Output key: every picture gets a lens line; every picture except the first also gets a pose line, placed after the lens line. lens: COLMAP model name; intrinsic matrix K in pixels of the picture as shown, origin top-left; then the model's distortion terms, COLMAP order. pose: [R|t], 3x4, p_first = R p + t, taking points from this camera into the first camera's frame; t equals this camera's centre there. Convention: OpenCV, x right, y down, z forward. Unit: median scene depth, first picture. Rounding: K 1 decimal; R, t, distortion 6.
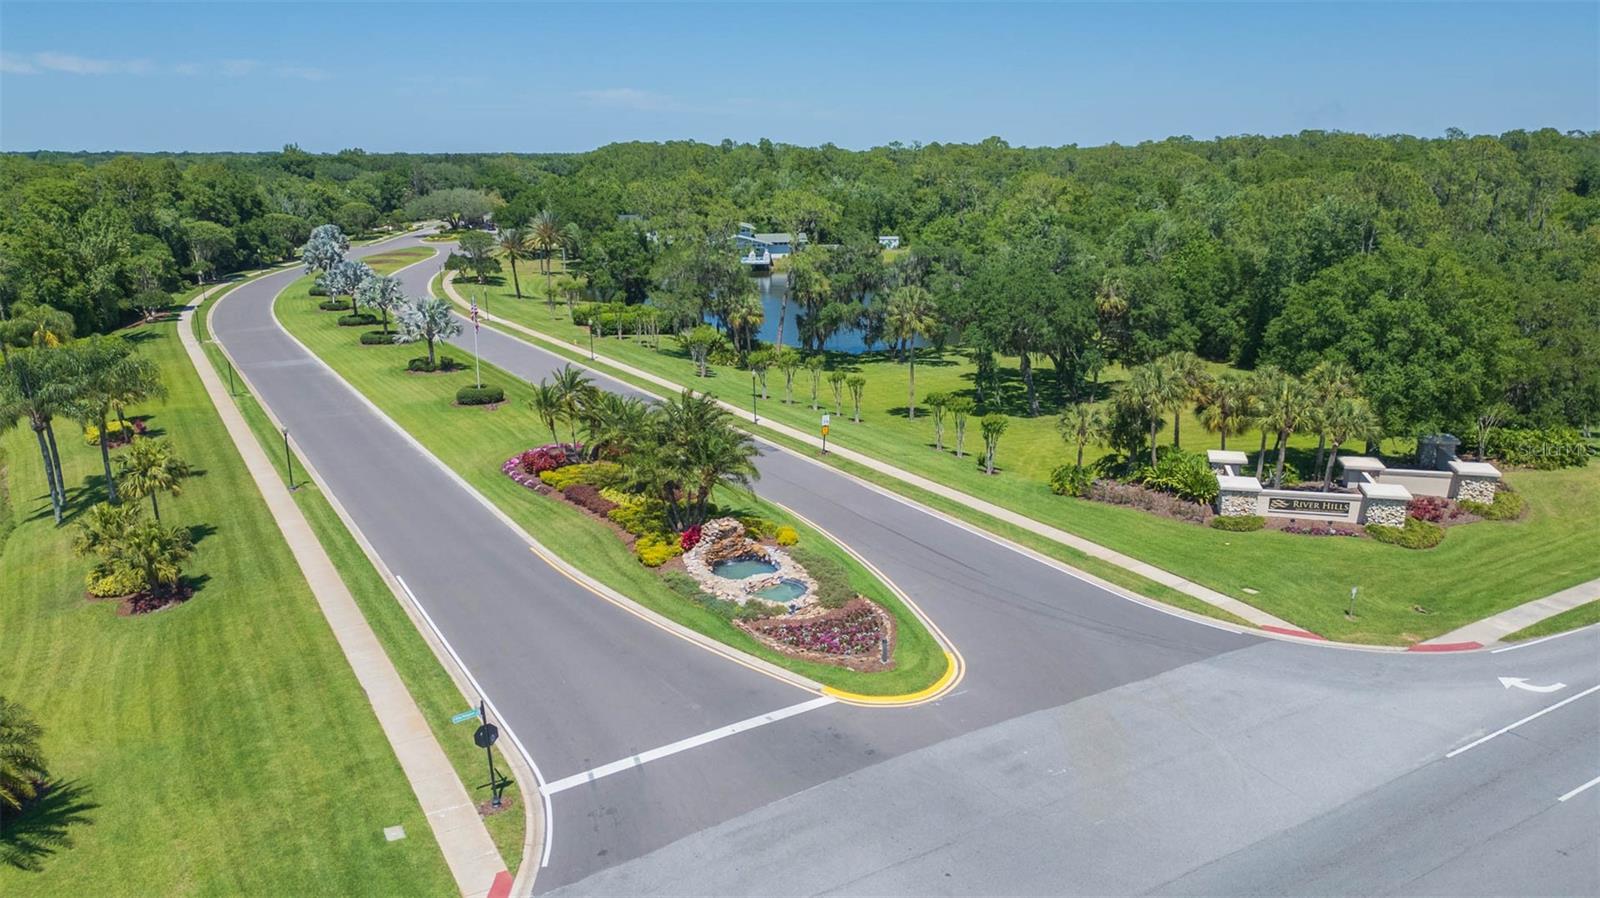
lens RADIAL K [[1132.0, 0, 790.3], [0, 1132.0, 451.1], [0, 0, 1]] dist [0.105212, -0.135138]
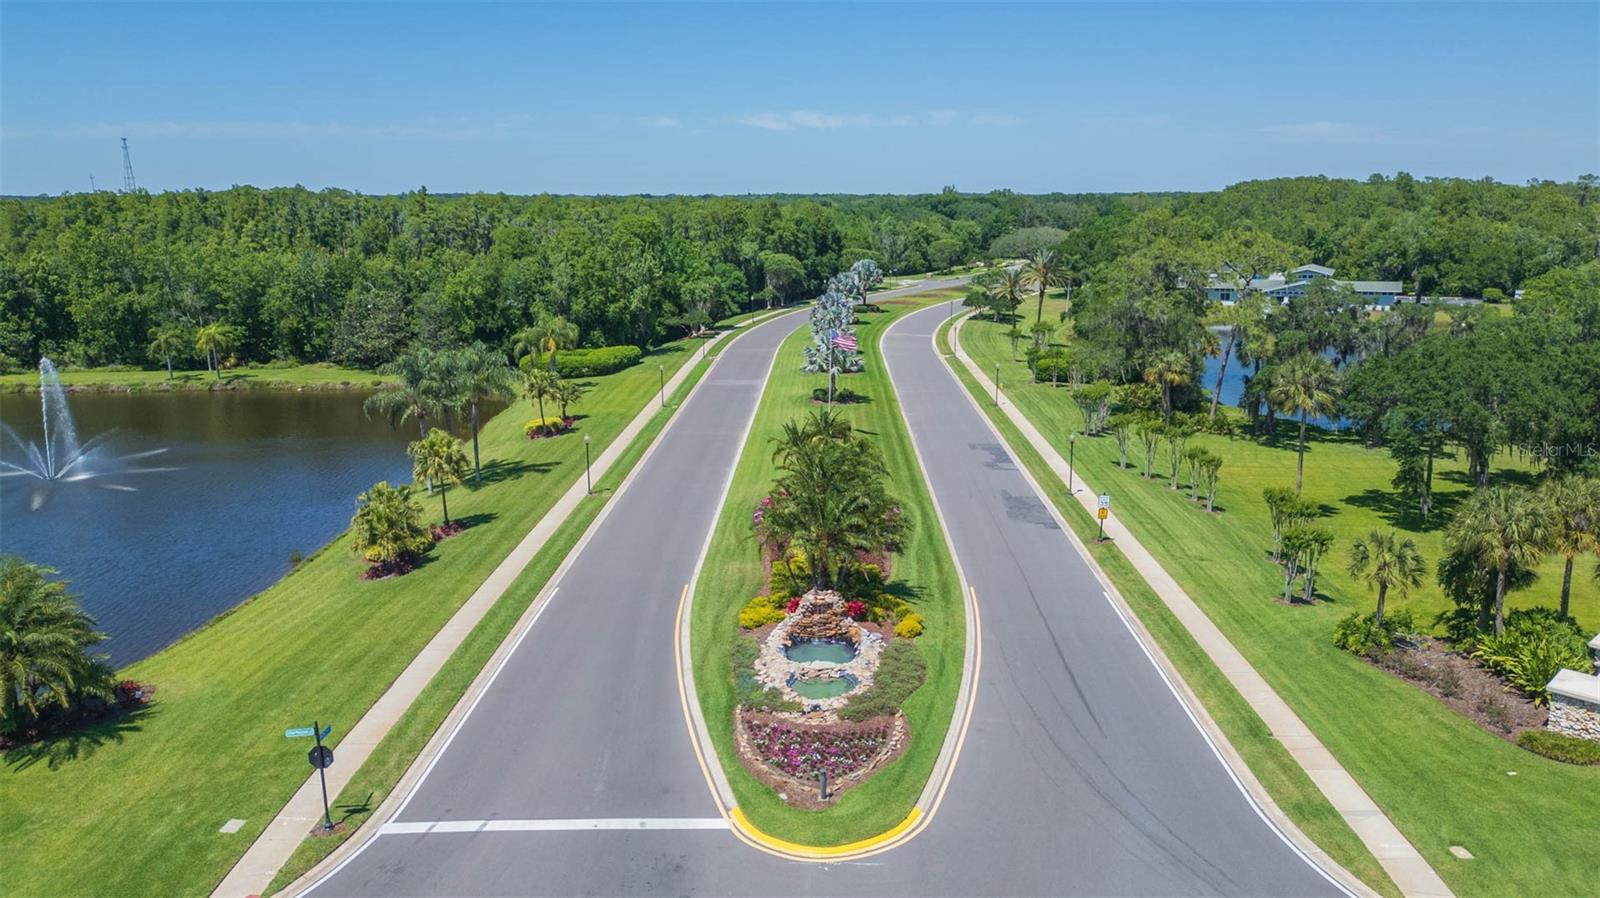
lens RADIAL K [[1132.0, 0, 790.3], [0, 1132.0, 451.1], [0, 0, 1]] dist [0.105212, -0.135138]
pose [[0.843423, 0.121530, -0.523324, 0.355211], [-0.138376, 0.990355, 0.006972, -0.050015], [0.519124, 0.066535, 0.852105, 0.206122]]
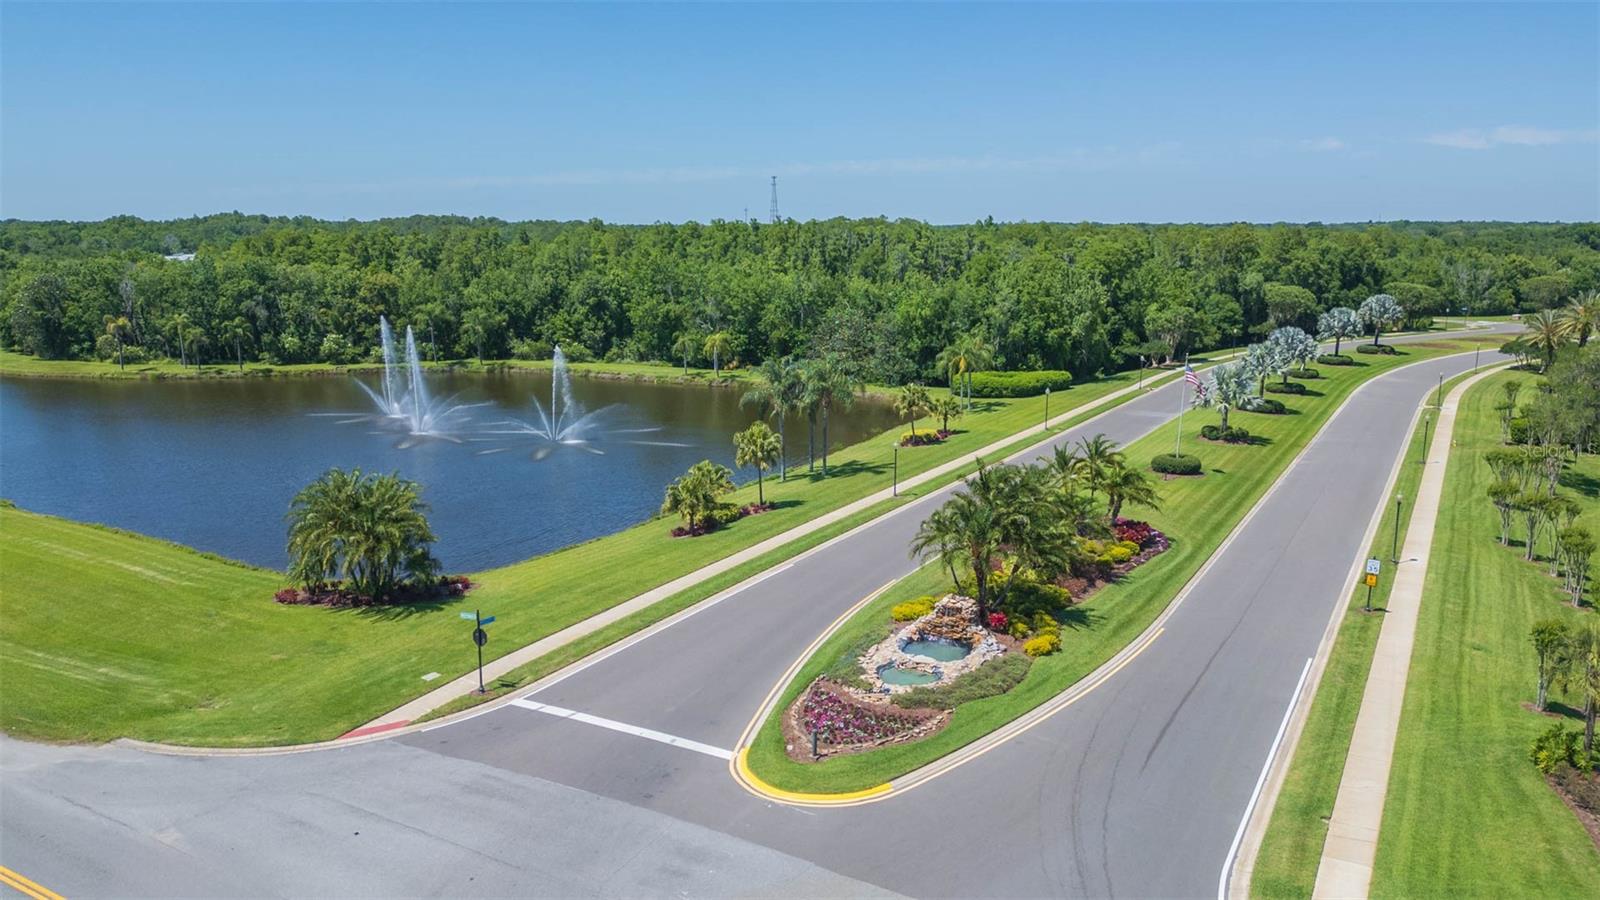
lens RADIAL K [[1132.0, 0, 790.3], [0, 1132.0, 452.1], [0, 0, 1]] dist [0.105212, -0.135138]
pose [[0.479818, 0.180851, -0.858527, 0.631284], [-0.229112, 0.970400, 0.076370, -0.092180], [0.846925, 0.160055, 0.507050, 0.363544]]
